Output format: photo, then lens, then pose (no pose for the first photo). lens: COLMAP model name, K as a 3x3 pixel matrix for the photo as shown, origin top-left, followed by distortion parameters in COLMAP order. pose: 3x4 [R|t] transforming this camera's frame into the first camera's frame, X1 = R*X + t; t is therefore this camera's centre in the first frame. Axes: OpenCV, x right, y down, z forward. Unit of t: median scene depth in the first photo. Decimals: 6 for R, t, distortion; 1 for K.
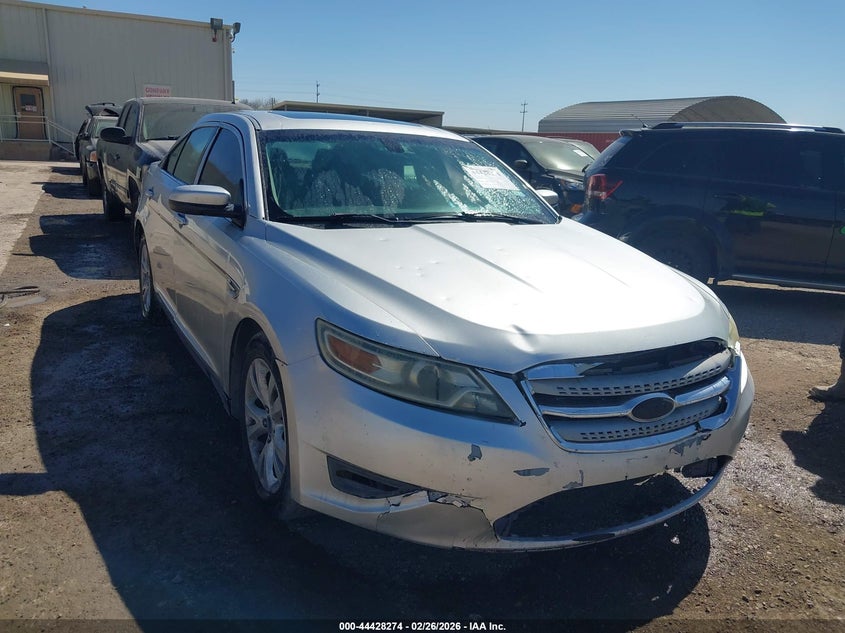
lens RADIAL K [[636.3, 0, 422.5], [0, 636.3, 316.5], [0, 0, 1]] dist [0.002673, 0.004609]
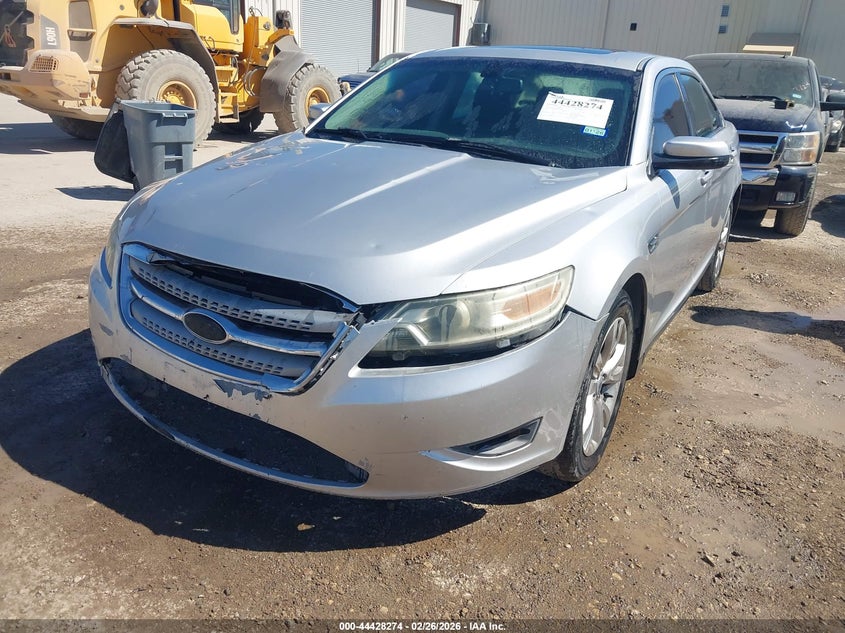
lens RADIAL K [[636.3, 0, 422.5], [0, 636.3, 316.5], [0, 0, 1]] dist [0.002673, 0.004609]
pose [[0.512610, 0.275052, -0.813374, 1.249797], [-0.245922, 0.954648, 0.167839, -0.099117], [0.822650, 0.113991, 0.557004, 0.742689]]
